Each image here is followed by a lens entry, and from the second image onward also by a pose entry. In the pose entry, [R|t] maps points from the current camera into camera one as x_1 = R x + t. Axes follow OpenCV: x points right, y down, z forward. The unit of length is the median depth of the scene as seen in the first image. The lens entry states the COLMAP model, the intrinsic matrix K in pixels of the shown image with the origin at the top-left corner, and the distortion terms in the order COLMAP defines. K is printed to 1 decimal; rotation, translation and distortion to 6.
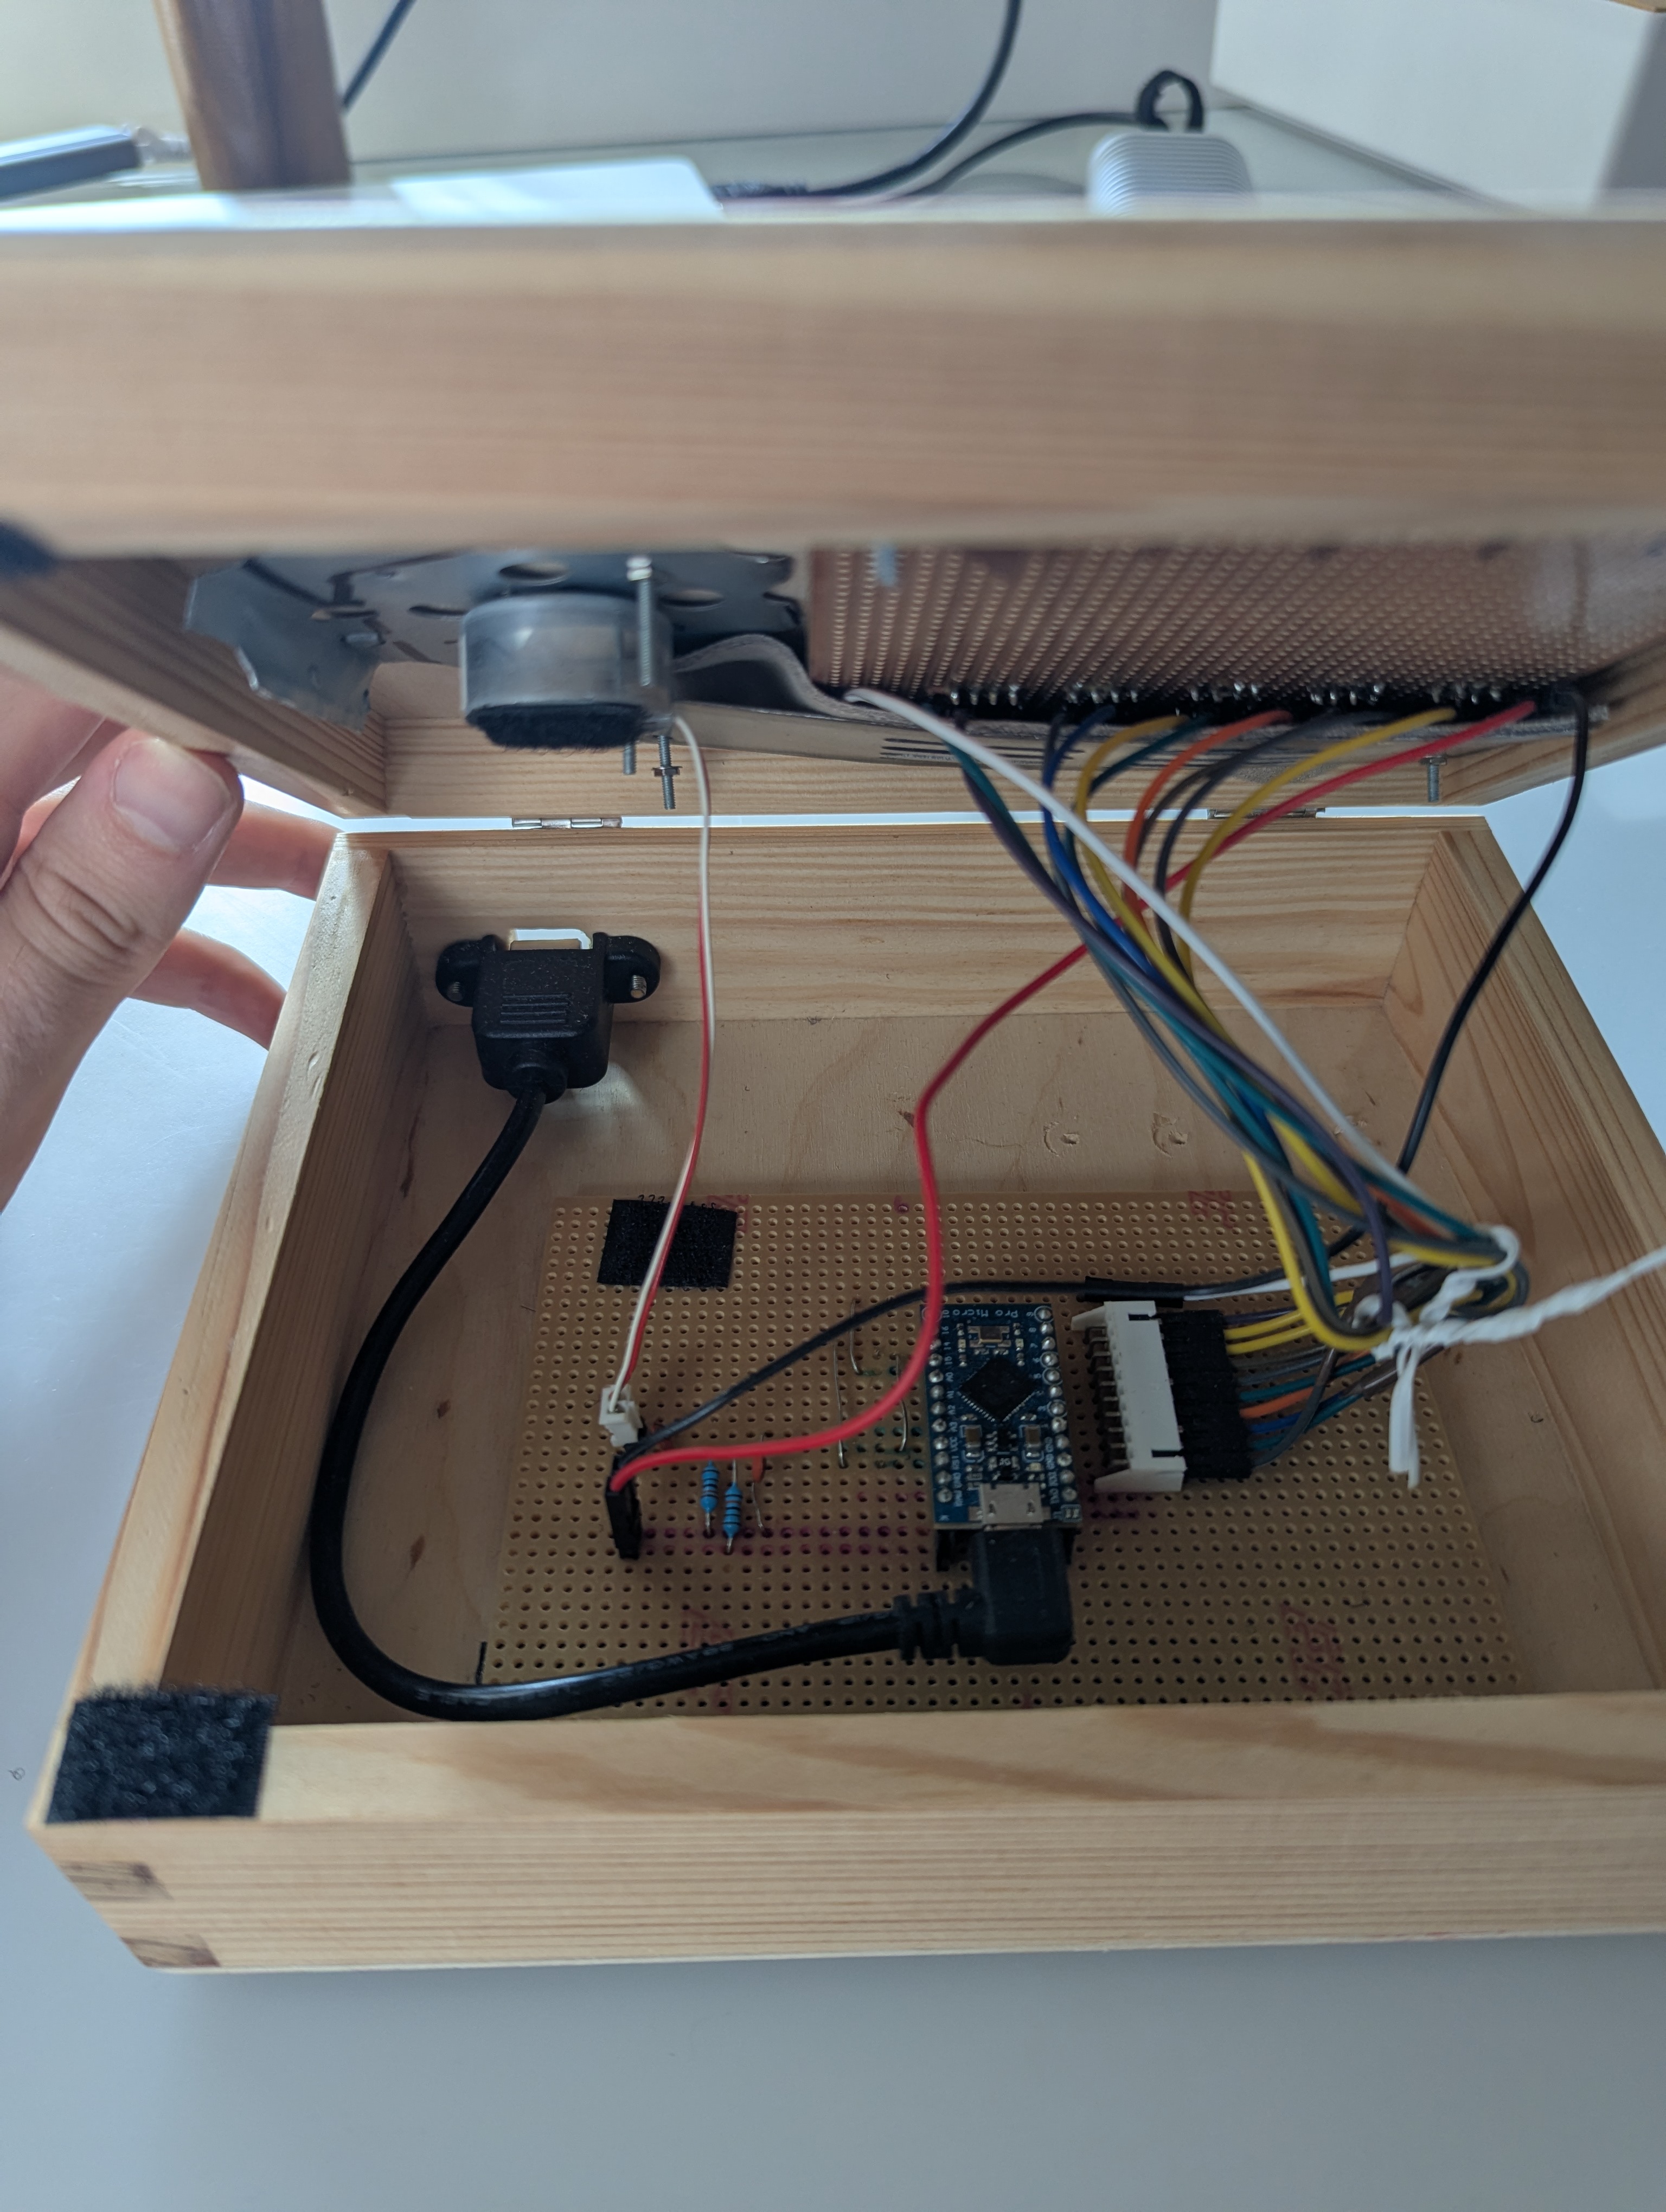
lens RADIAL K [[1678.5, 0, 827.7], [0, 1678.5, 1104.0], [0, 0, 1]] dist [-0.048564, 0.018964]
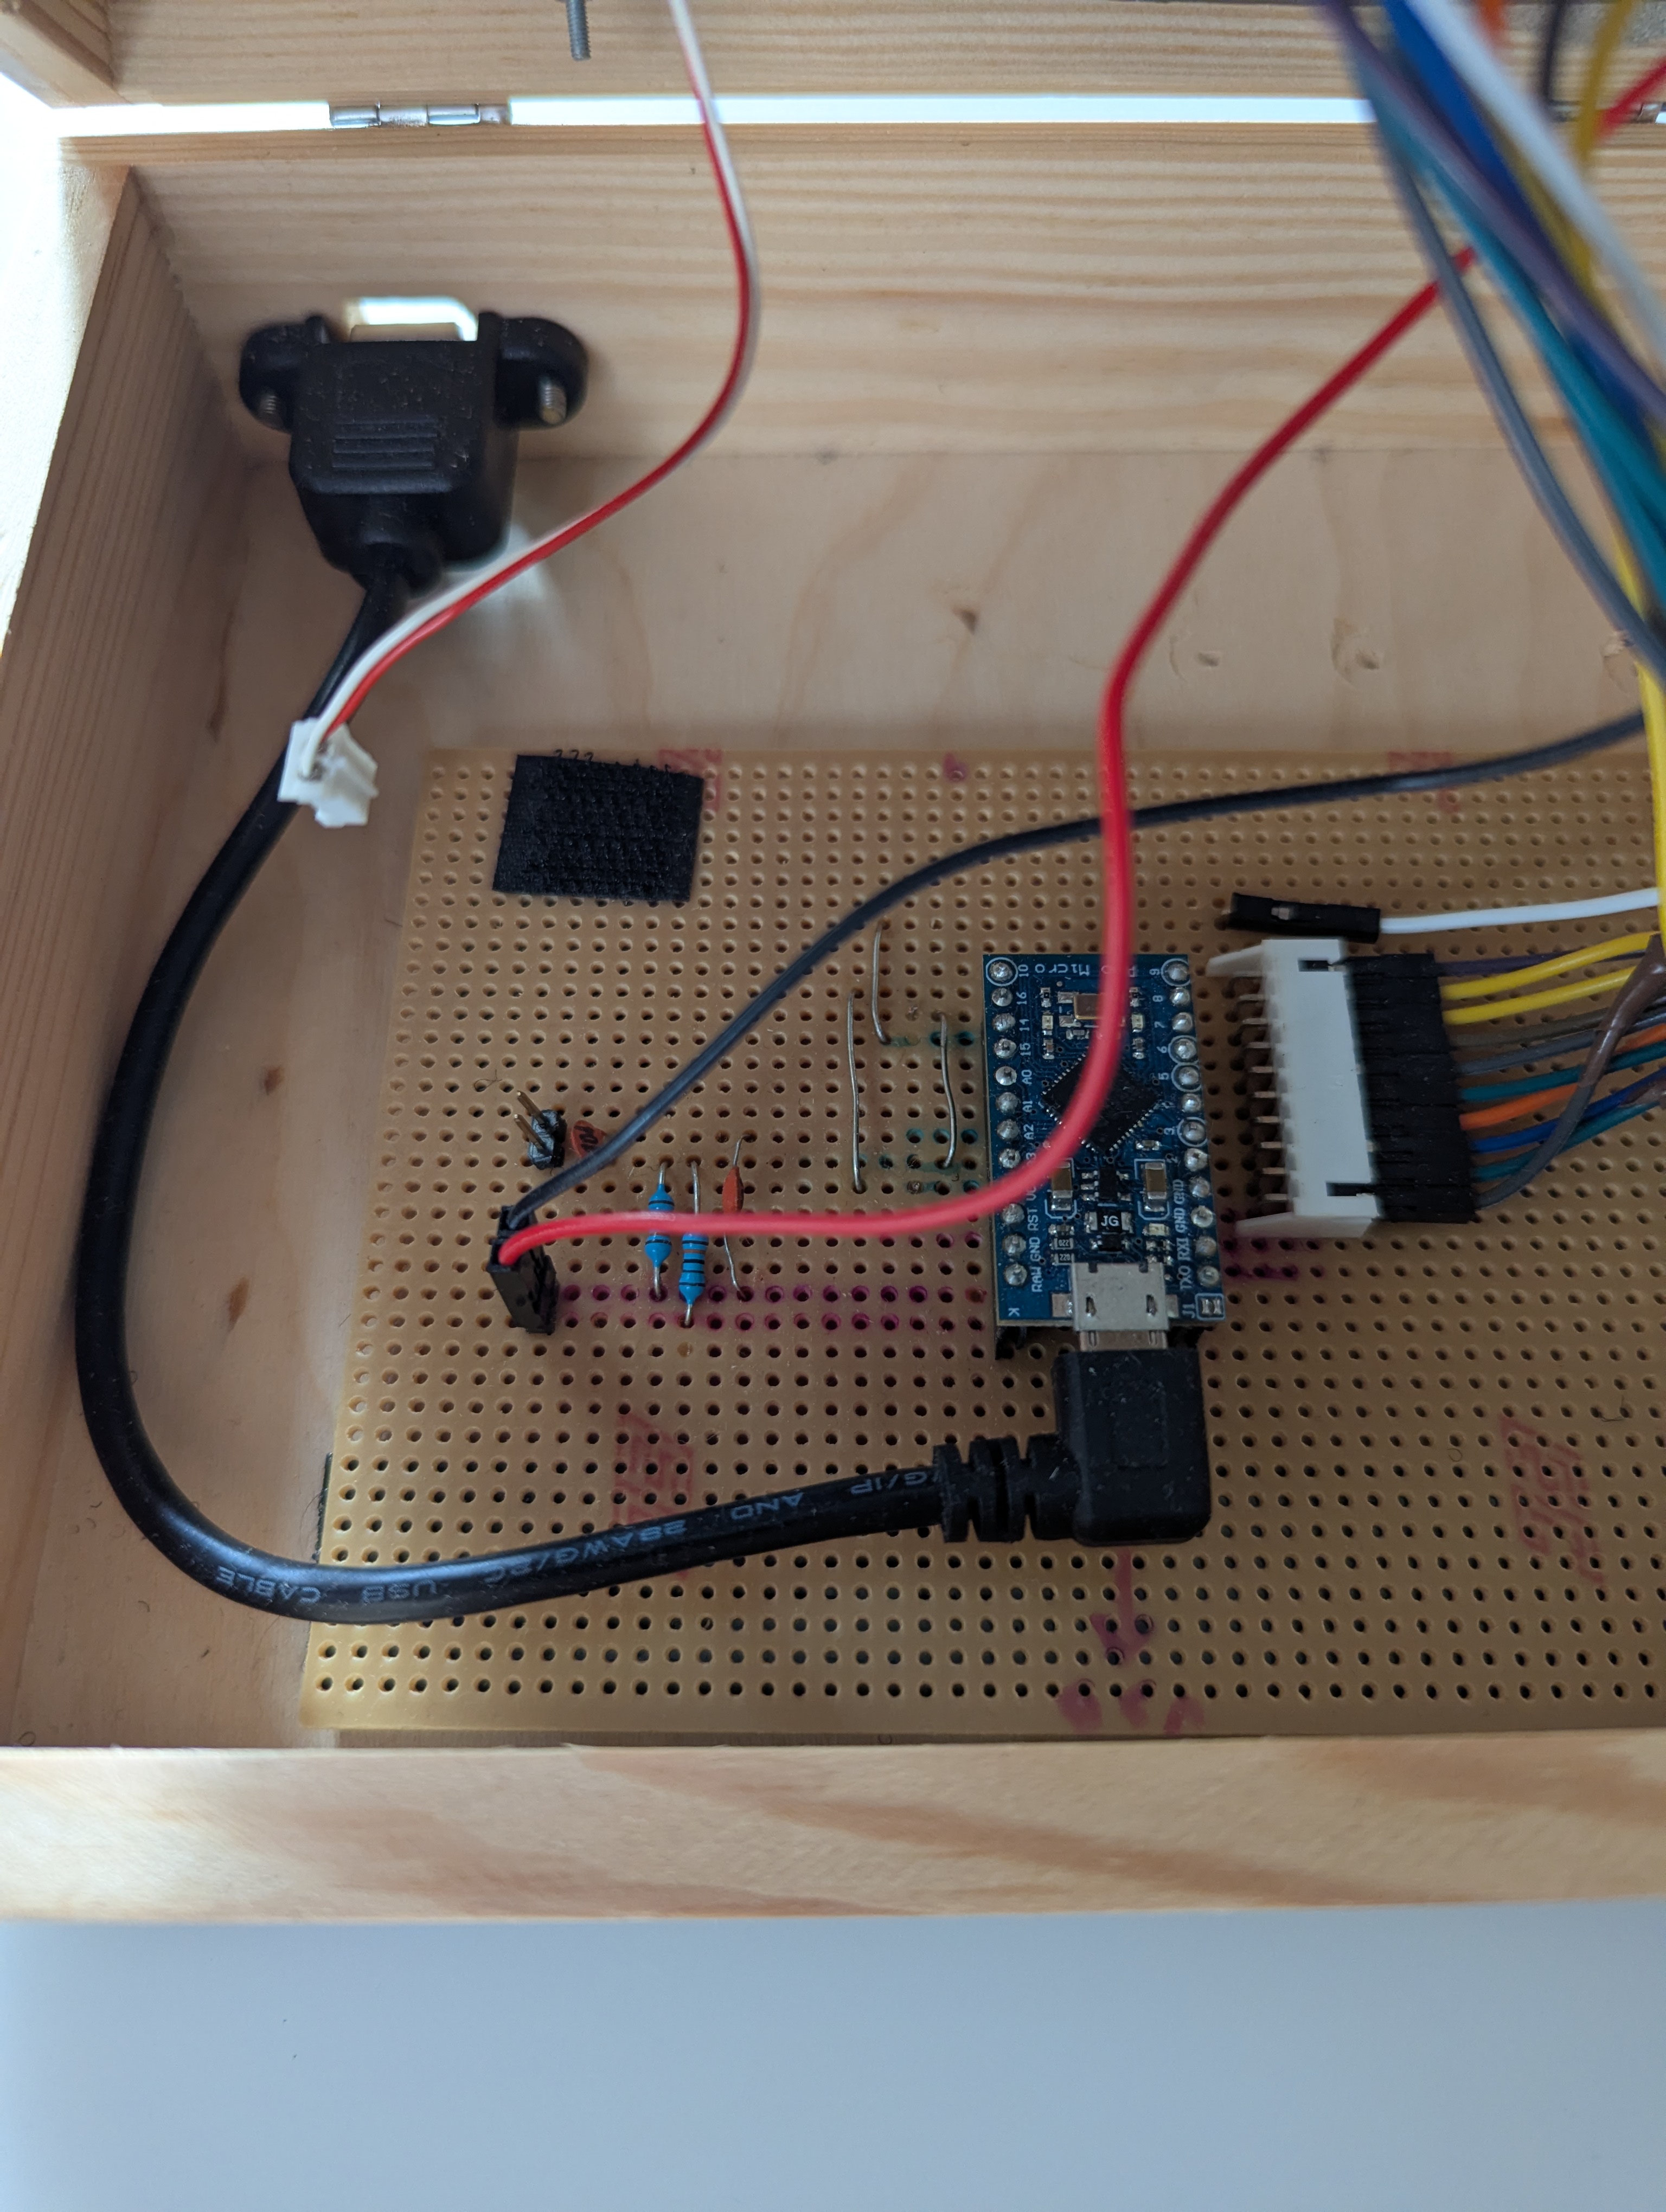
lens RADIAL K [[1678.5, 0, 825.0], [0, 1678.5, 1104.8], [0, 0, 1]] dist [-0.048564, 0.018964]
pose [[0.999867, 0.014060, -0.008294, 0.000425], [-0.010352, 0.938989, 0.343791, -0.045049], [0.012622, -0.343659, 0.939010, 0.375794]]
